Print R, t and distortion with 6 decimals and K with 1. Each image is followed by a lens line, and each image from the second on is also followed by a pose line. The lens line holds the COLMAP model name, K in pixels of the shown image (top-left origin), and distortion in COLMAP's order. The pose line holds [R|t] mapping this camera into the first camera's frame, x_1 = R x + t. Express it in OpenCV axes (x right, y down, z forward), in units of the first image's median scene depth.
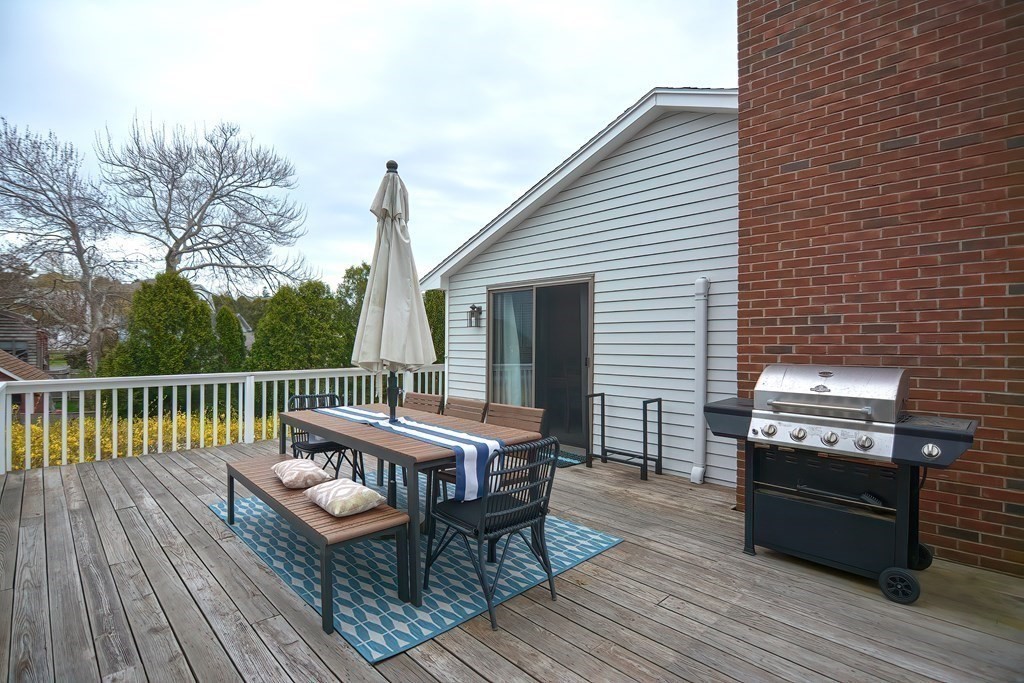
lens RADIAL K [[501.5, 0, 502.1], [0, 501.5, 344.1], [0, 0, 1]] dist [-0.011287, -0.006184]
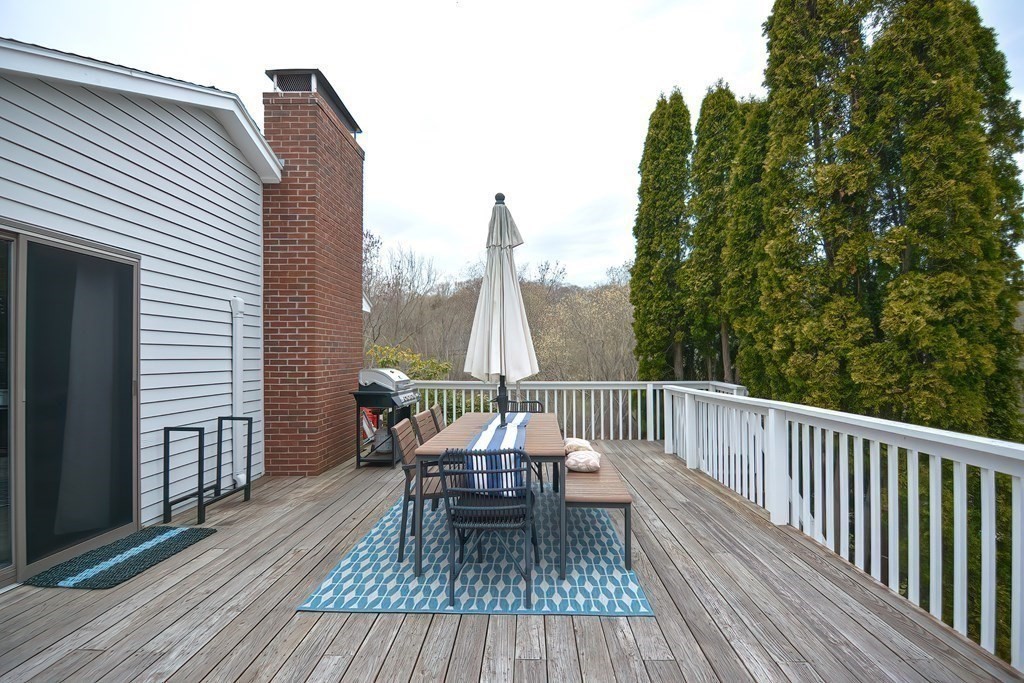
lens RADIAL K [[501.5, 0, 530.5], [0, 501.5, 348.1], [0, 0, 1]] dist [-0.011287, -0.006184]
pose [[-0.727936, 0.014243, 0.685497, -0.738746], [0.005760, 0.999876, -0.014659, -0.003029], [-0.685621, -0.006723, -0.727927, 1.266948]]
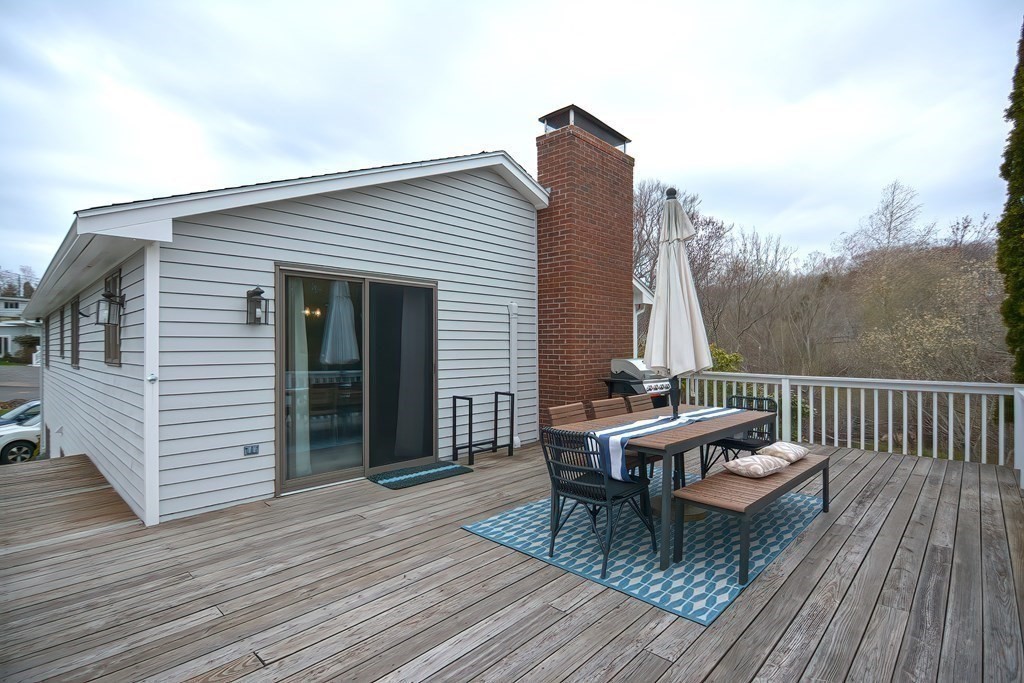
lens RADIAL K [[501.5, 0, 509.8], [0, 501.5, 342.6], [0, 0, 1]] dist [-0.011287, -0.006184]
pose [[-0.058404, 0.005300, 0.998279, -0.950070], [0.004839, 0.999976, -0.005026, -0.010436], [-0.998281, 0.004537, -0.058428, 1.027311]]
